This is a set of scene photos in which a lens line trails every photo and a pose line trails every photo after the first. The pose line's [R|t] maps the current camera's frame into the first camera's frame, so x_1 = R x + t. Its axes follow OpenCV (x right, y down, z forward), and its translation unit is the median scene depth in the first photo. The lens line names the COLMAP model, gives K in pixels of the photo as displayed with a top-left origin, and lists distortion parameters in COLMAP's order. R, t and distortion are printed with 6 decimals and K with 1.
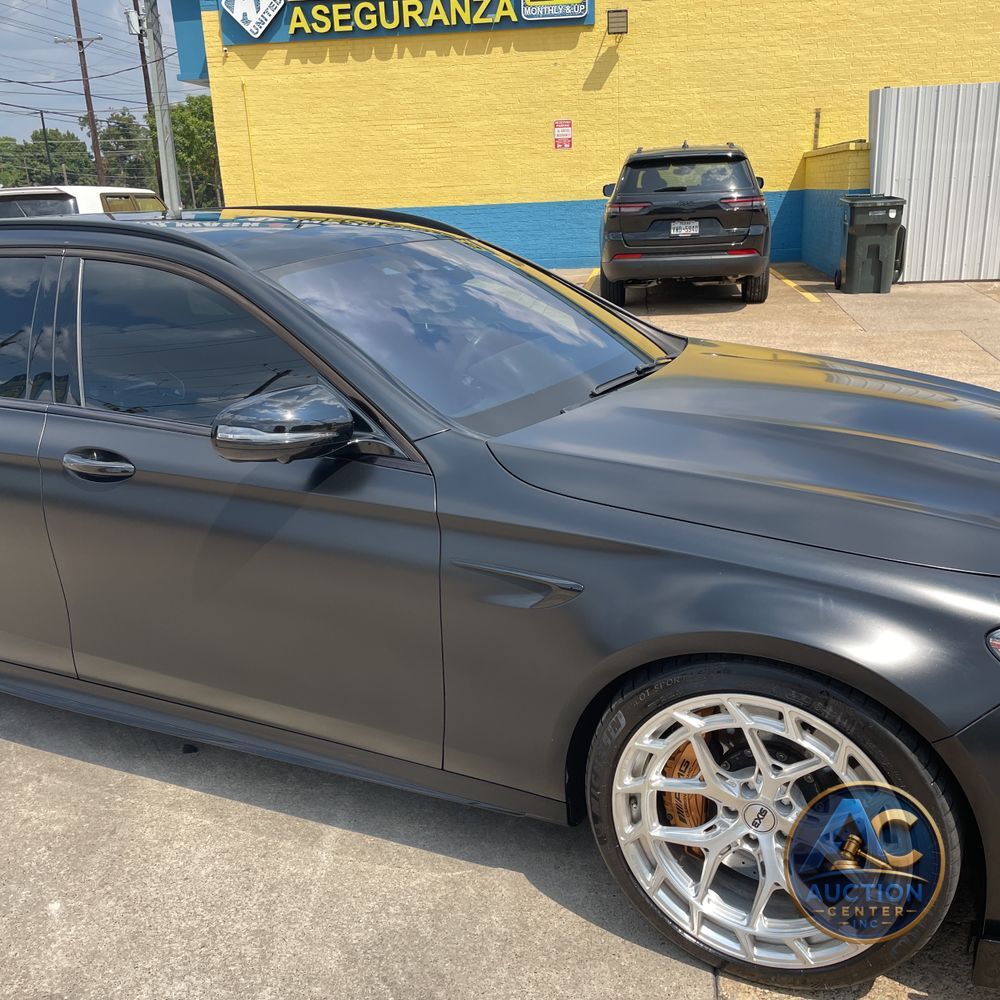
lens RADIAL K [[1035.7, 0, 498.3], [0, 1035.7, 492.3], [0, 0, 1]] dist [0.012133, 0.000000]
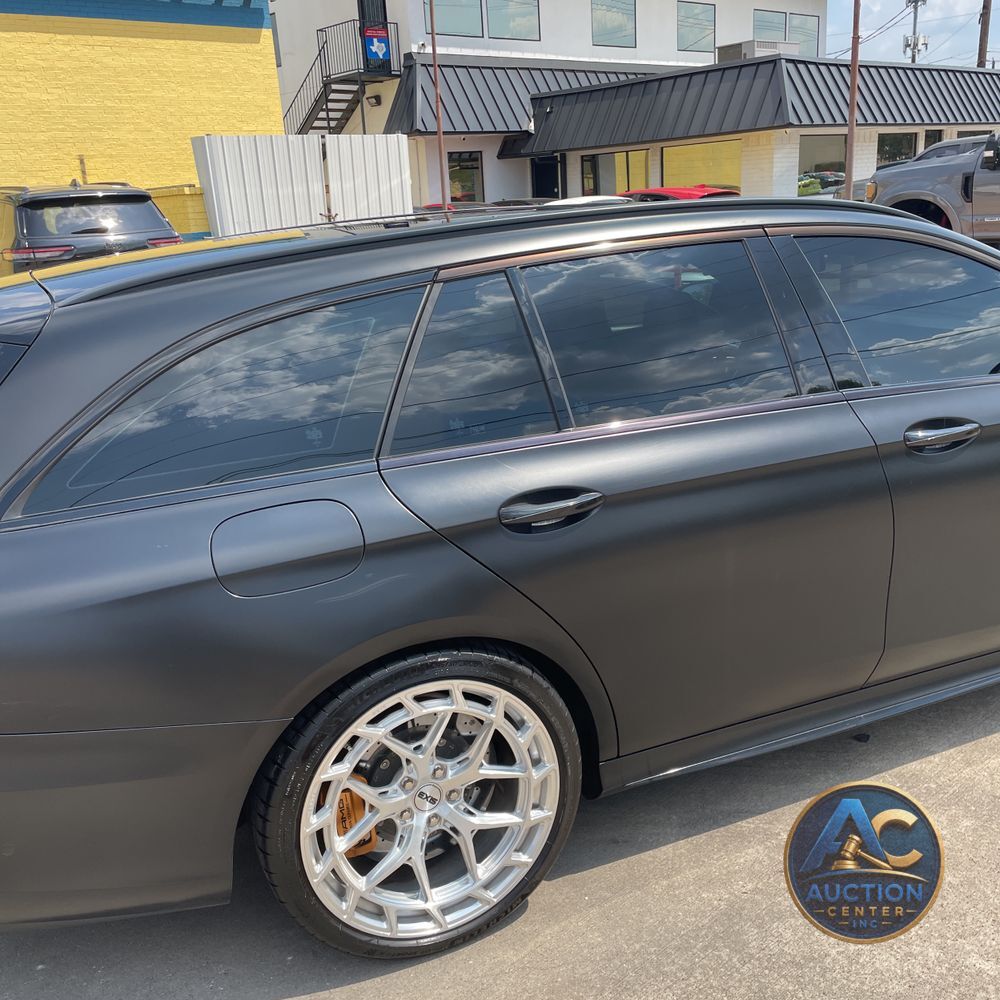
lens RADIAL K [[1035.7, 0, 500.9], [0, 1035.7, 502.1], [0, 0, 1]] dist [0.012133, 0.000000]
pose [[0.637866, -0.216573, 0.739069, -0.245612], [0.251132, 0.965684, 0.066236, -0.023112], [-0.728052, 0.143354, 0.670366, 0.116678]]
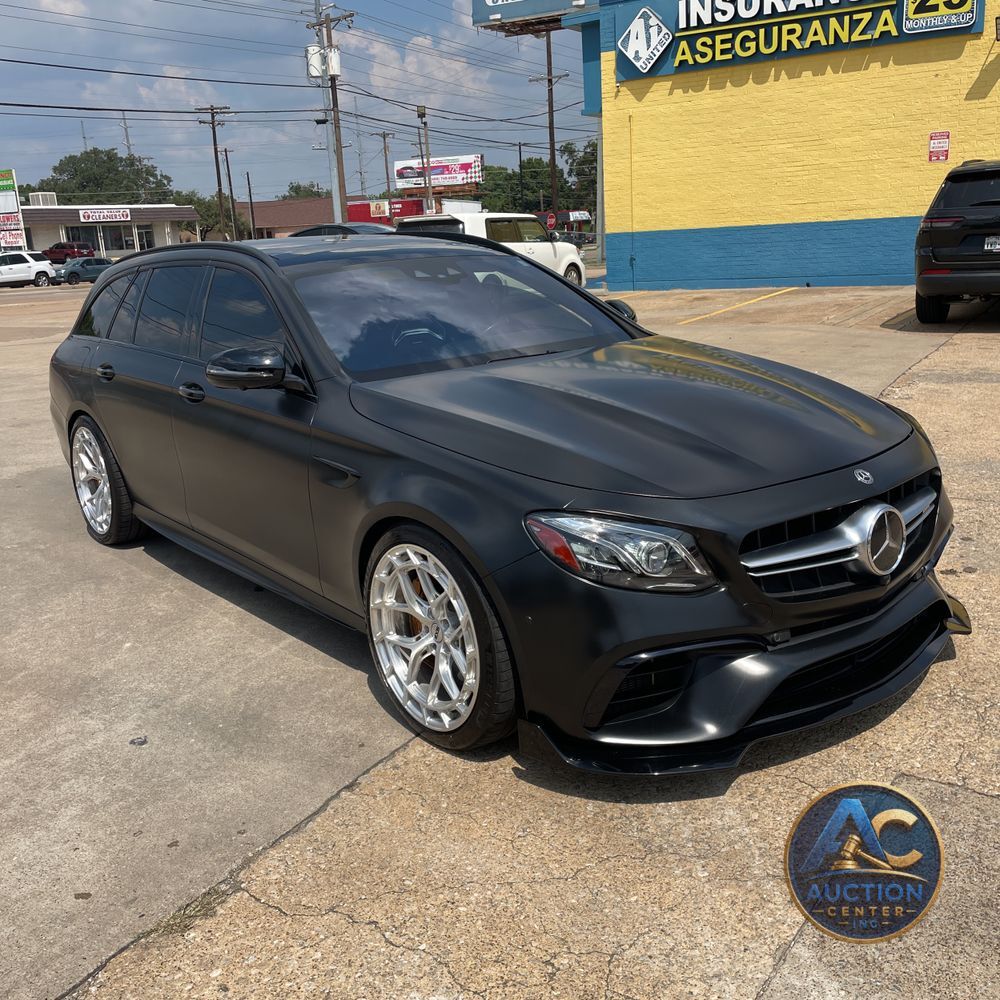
lens RADIAL K [[1035.7, 0, 498.3], [0, 1035.7, 503.6], [0, 0, 1]] dist [0.012133, 0.000000]
pose [[0.902847, 0.098364, -0.418560, 0.132137], [-0.100524, 0.994790, 0.016947, 0.012559], [0.418046, 0.026774, 0.908031, -0.048721]]
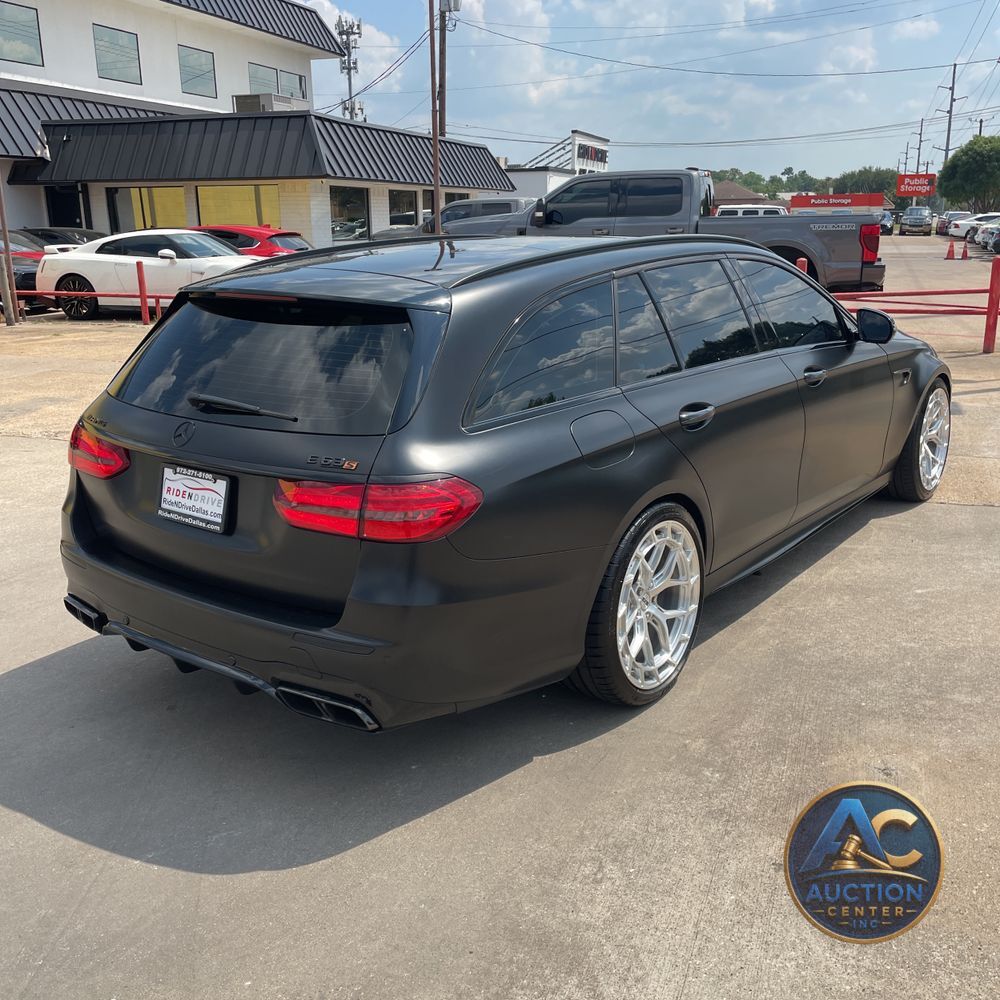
lens RADIAL K [[1035.7, 0, 499.2], [0, 1035.7, 500.4], [0, 0, 1]] dist [0.012133, 0.000000]
pose [[0.186510, -0.217883, 0.957988, -0.383605], [0.274547, 0.947809, 0.162116, -0.045231], [-0.943312, 0.232777, 0.236595, 0.201564]]
